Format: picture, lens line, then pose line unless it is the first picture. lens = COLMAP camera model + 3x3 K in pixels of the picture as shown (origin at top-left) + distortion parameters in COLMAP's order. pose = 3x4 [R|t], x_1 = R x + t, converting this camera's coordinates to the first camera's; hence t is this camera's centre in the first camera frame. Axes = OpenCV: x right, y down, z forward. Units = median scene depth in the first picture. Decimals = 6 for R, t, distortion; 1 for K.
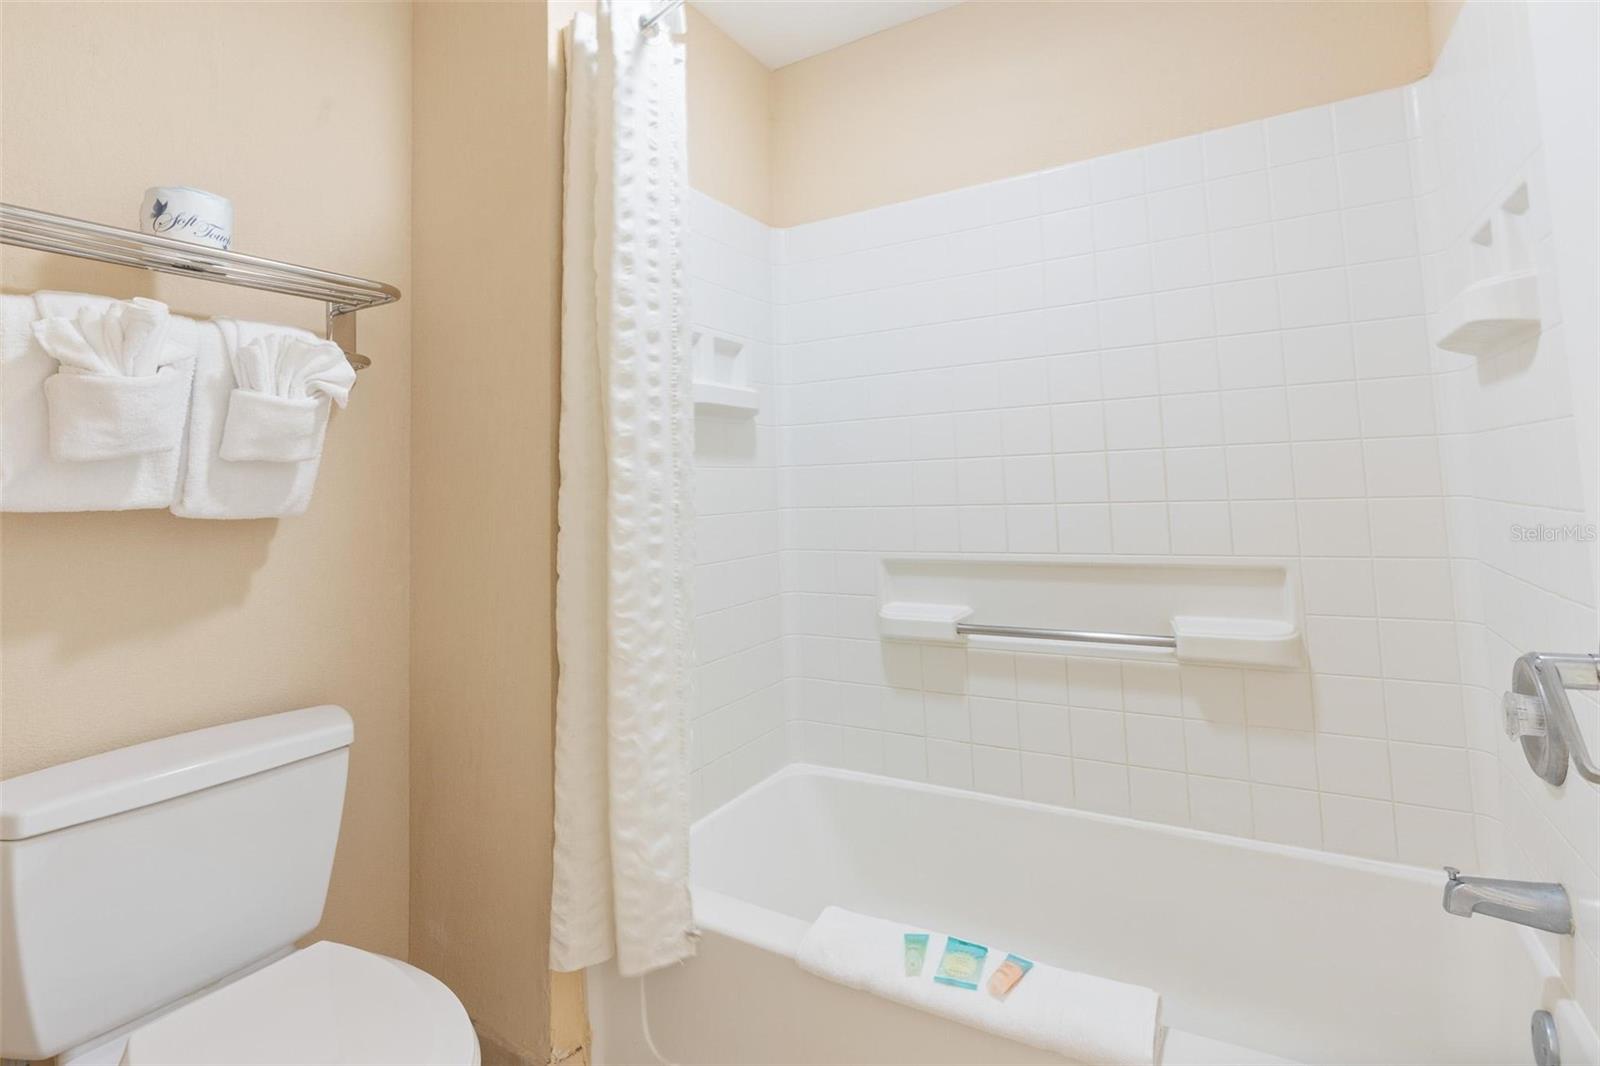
lens RADIAL K [[747.5, 0, 803.4], [0, 747.5, 430.0], [0, 0, 1]] dist [-0.000410, -0.000434]
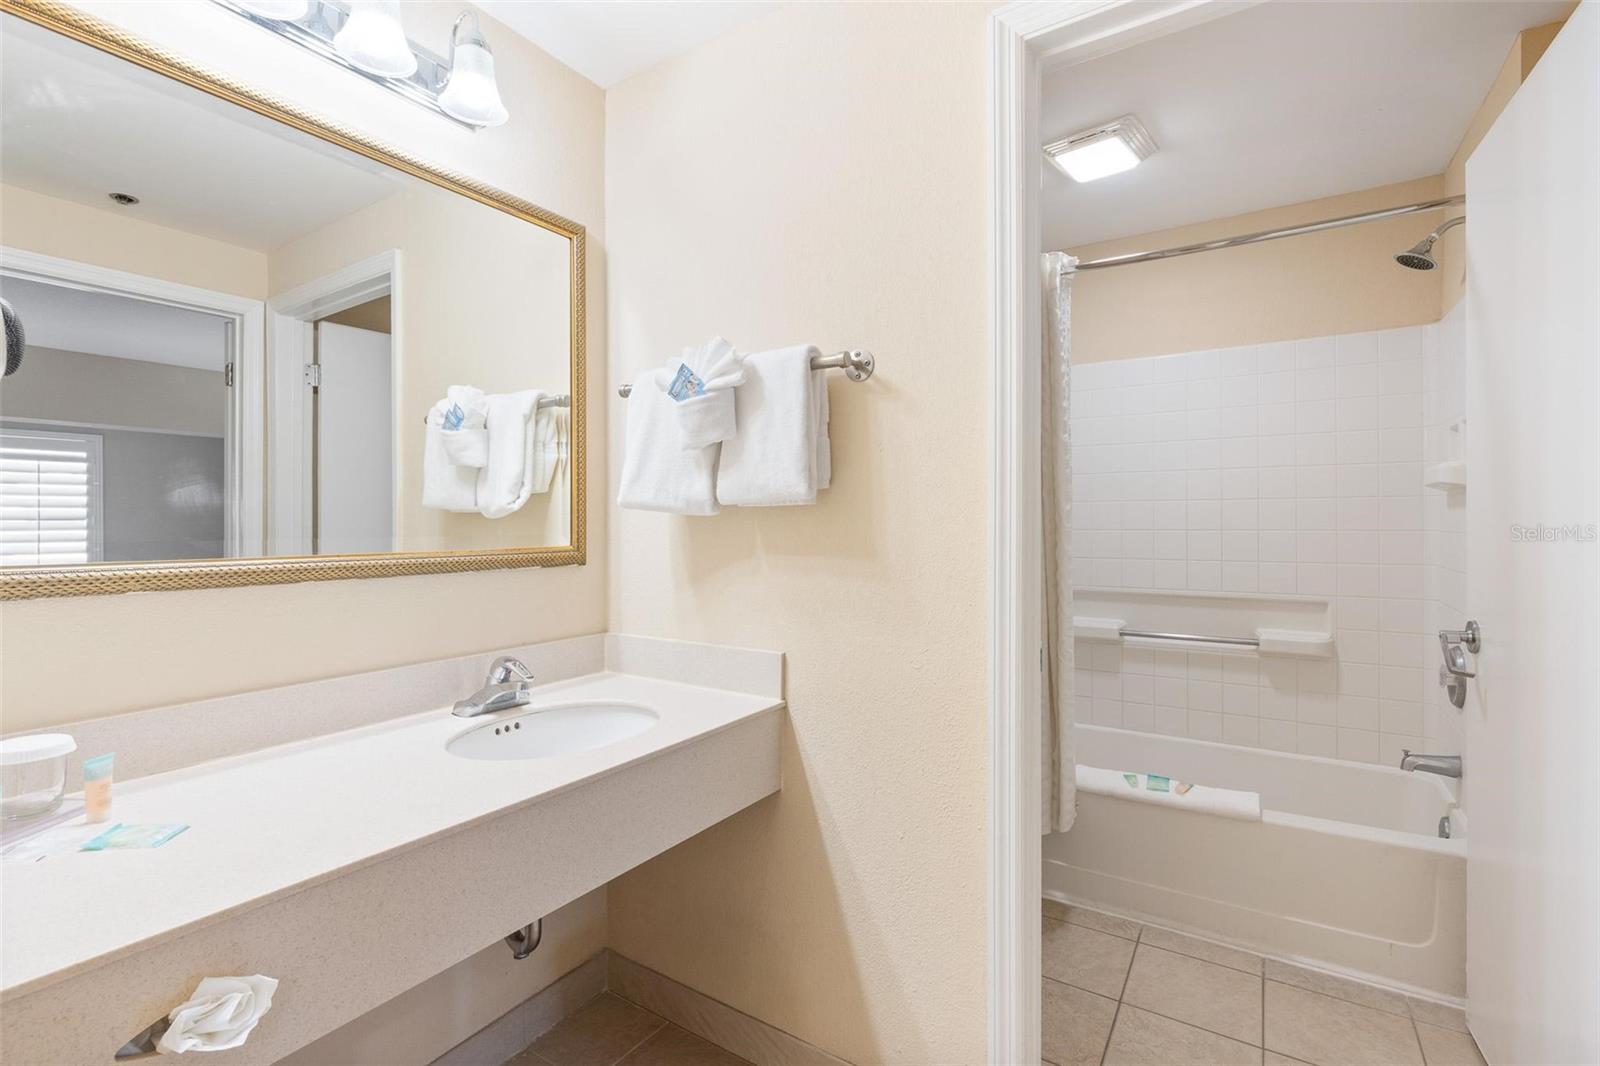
lens RADIAL K [[719.3, 0, 798.3], [0, 719.3, 525.4], [0, 0, 1]] dist [-0.004332, 0.001268]
pose [[0.998754, 0.024329, -0.043571, -0.531699], [-0.020534, 0.996125, 0.085519, -0.113637], [0.045482, -0.084518, 0.995383, -0.722437]]
